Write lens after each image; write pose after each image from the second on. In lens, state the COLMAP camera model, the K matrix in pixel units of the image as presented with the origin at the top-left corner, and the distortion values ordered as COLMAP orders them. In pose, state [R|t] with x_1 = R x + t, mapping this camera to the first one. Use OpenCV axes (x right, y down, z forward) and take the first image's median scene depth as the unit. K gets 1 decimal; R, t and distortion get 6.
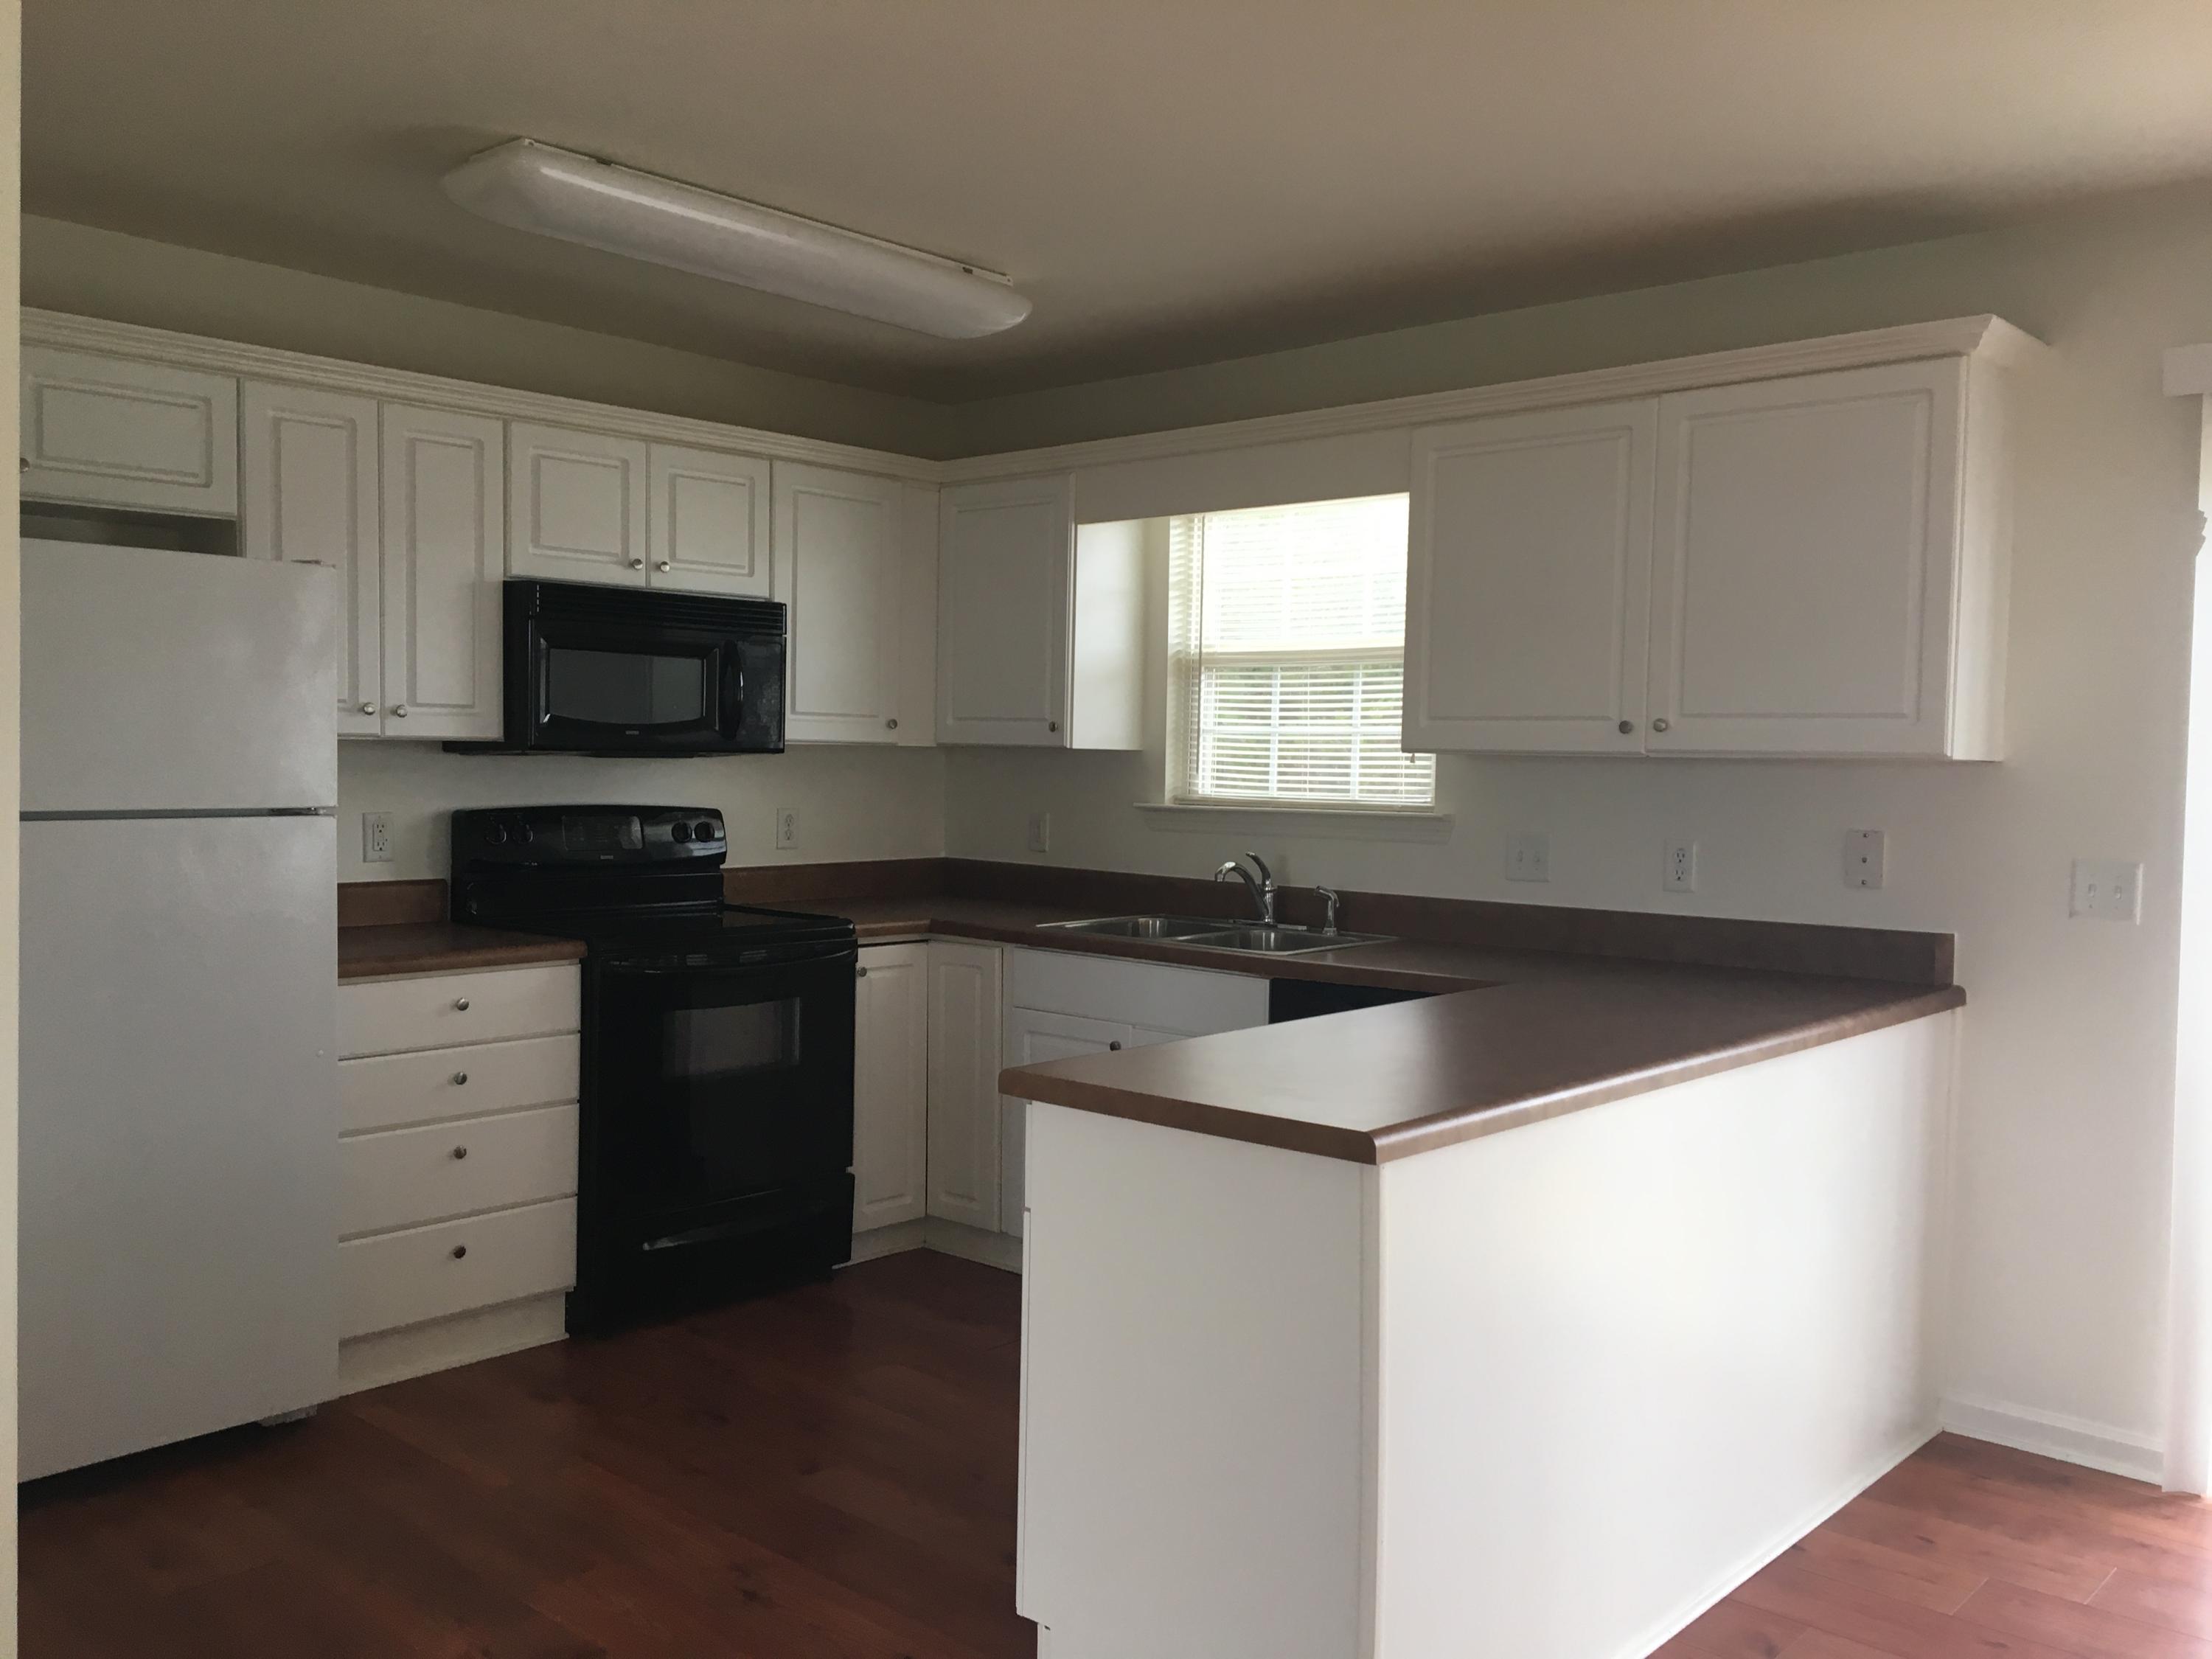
lens RADIAL K [[1857.6, 0, 1120.1], [0, 1857.6, 822.0], [0, 0, 1]] dist [0.053551, -0.004690]
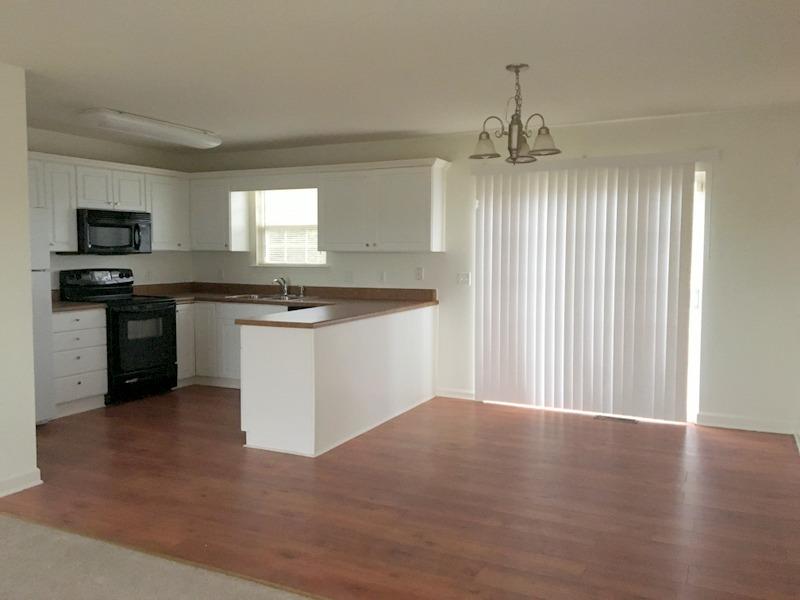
lens RADIAL K [[671.8, 0, 405.1], [0, 671.8, 297.3], [0, 0, 1]] dist [0.053551, -0.004690]
pose [[0.963039, -0.033890, 0.267222, -0.059186], [0.024591, 0.998972, 0.038071, 0.011570], [-0.268238, -0.030093, 0.962883, -0.454115]]
